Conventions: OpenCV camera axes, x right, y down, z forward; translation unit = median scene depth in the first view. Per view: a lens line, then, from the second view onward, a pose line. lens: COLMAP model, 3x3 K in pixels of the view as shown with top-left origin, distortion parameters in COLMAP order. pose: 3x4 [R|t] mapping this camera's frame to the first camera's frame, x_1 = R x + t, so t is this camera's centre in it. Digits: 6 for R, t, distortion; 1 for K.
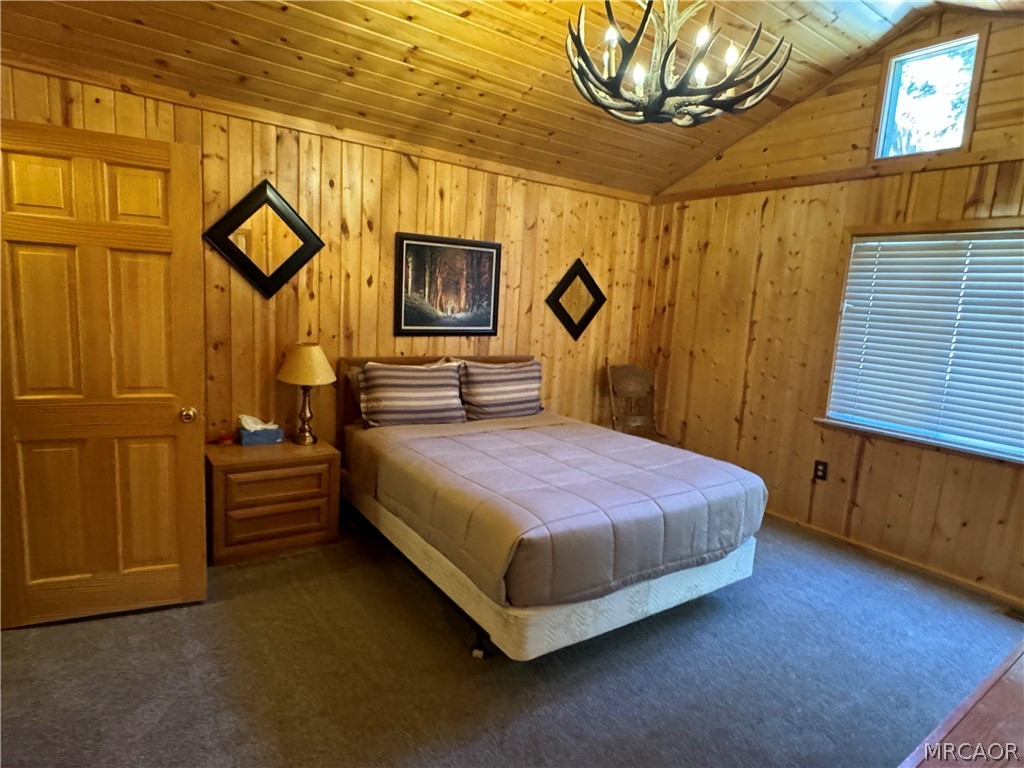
lens RADIAL K [[583.7, 0, 510.6], [0, 583.7, 386.7], [0, 0, 1]] dist [-0.007347, -0.001640]
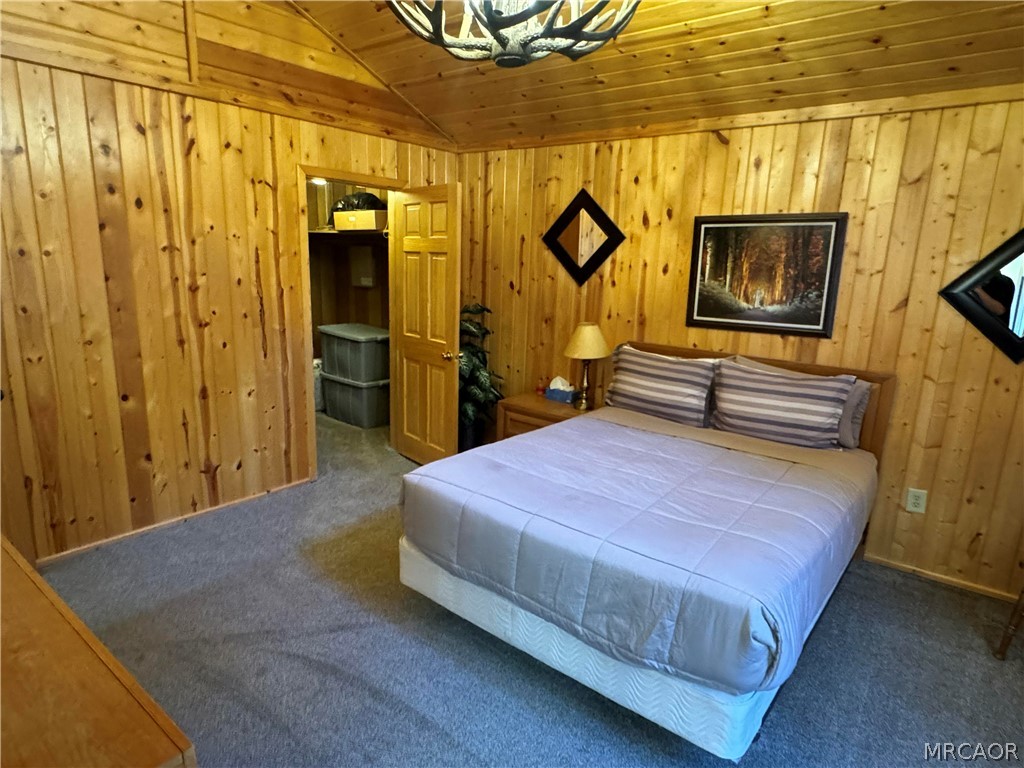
lens RADIAL K [[583.7, 0, 508.7], [0, 583.7, 383.1], [0, 0, 1]] dist [-0.007347, -0.001640]
pose [[0.281080, 0.146117, -0.948496, 0.634169], [-0.168606, 0.980487, 0.101081, -0.042284], [0.944757, 0.131510, 0.300231, 0.445867]]
